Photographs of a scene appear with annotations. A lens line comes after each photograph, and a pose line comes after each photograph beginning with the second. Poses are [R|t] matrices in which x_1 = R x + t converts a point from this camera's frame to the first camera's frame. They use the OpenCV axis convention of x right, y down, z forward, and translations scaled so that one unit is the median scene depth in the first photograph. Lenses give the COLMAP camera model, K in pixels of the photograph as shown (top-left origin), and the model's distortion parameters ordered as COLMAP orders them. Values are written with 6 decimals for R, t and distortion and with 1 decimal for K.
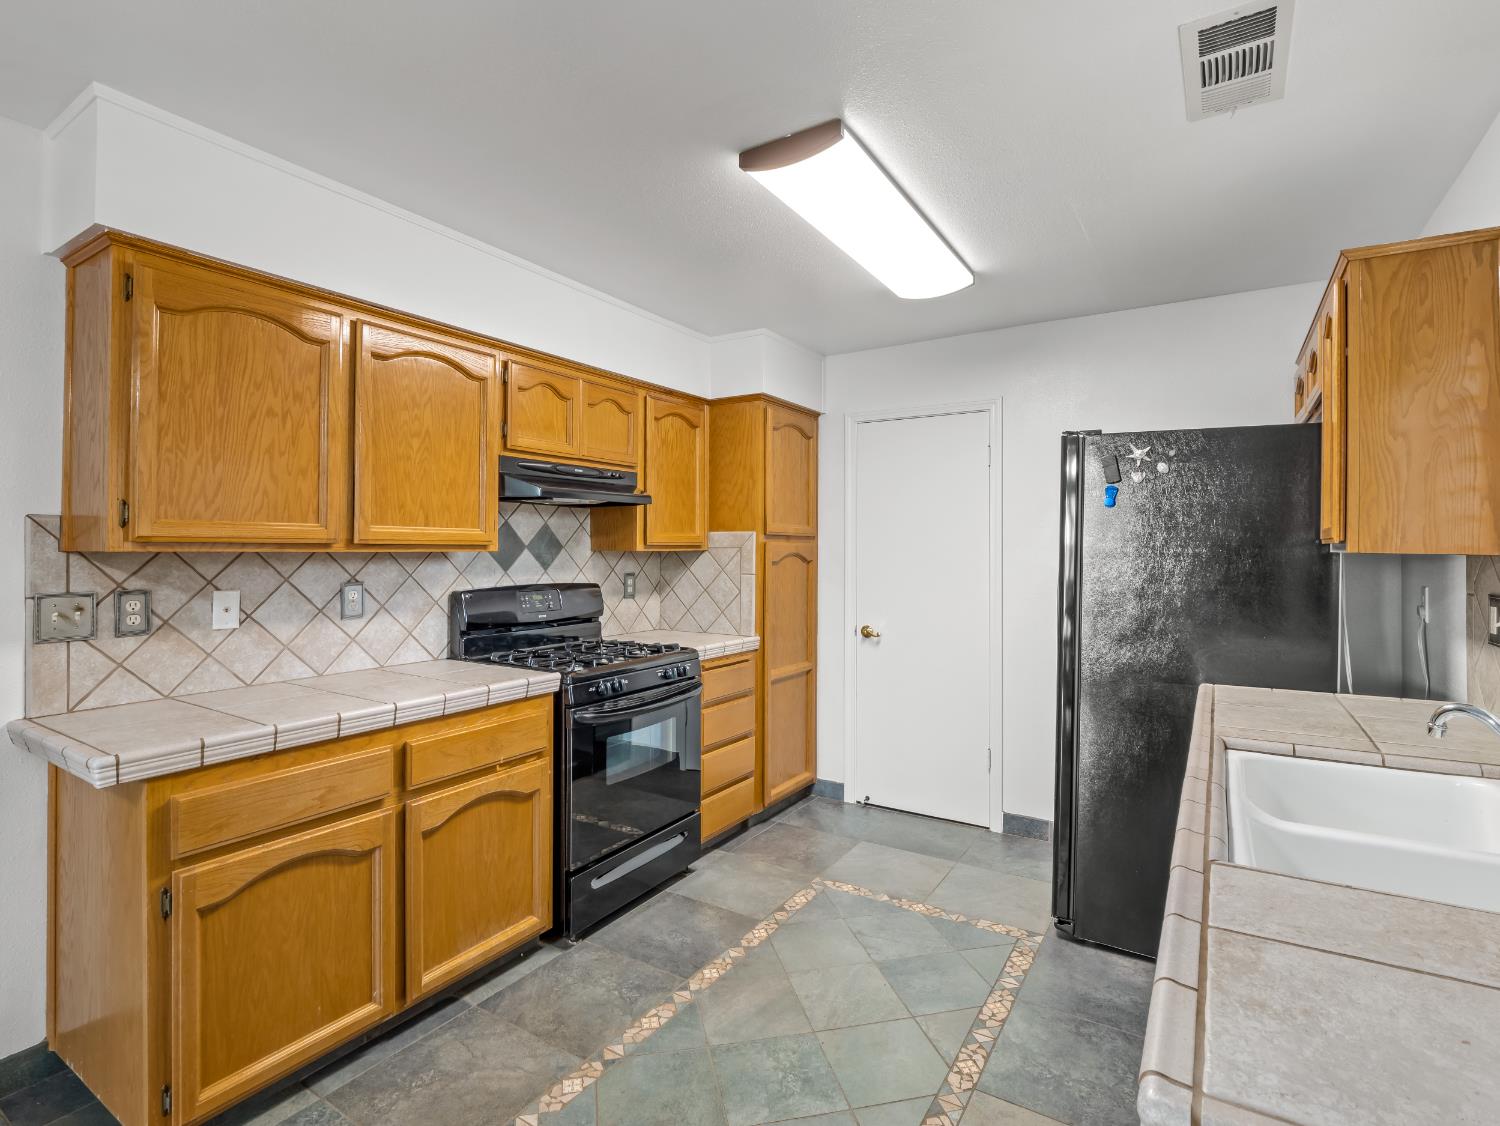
lens RADIAL K [[727.4, 0, 748.5], [0, 727.4, 553.6], [0, 0, 1]] dist [-0.002450, -0.000309]
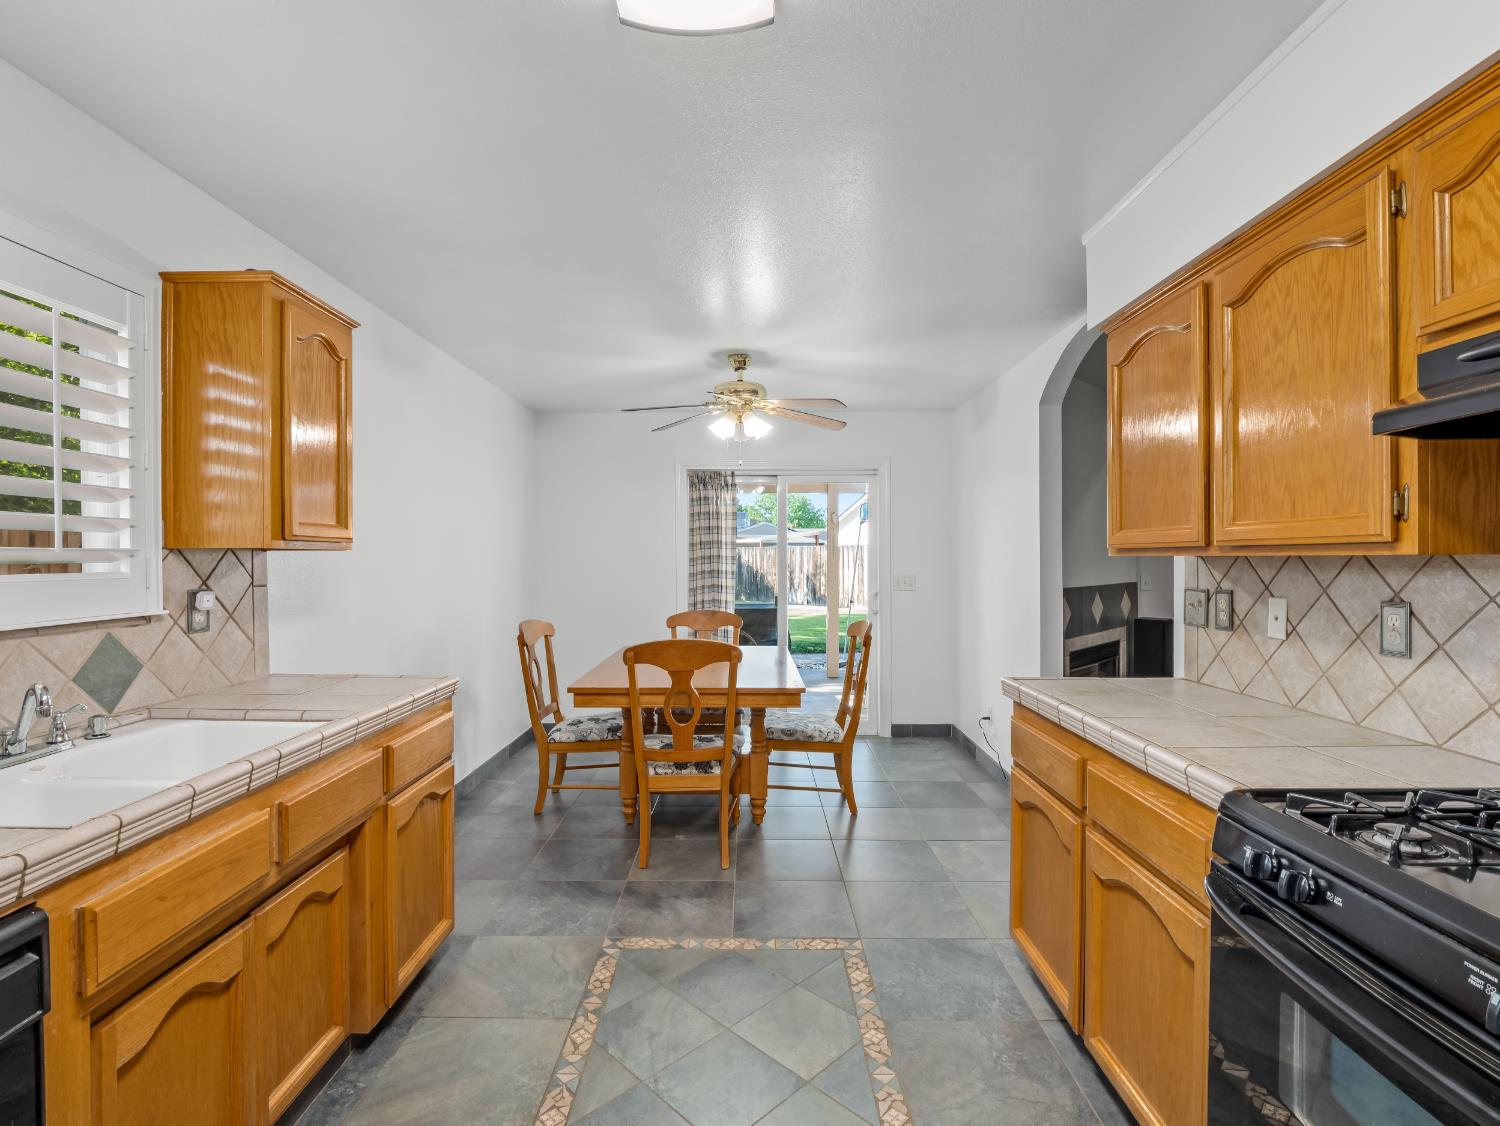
lens RADIAL K [[727.4, 0, 744.6], [0, 727.4, 562.6], [0, 0, 1]] dist [-0.002450, -0.000309]
pose [[-0.844961, 0.006805, -0.534785, 0.349839], [0.001740, 0.999949, 0.009975, -0.004334], [0.534826, 0.007497, -0.844929, 1.383600]]
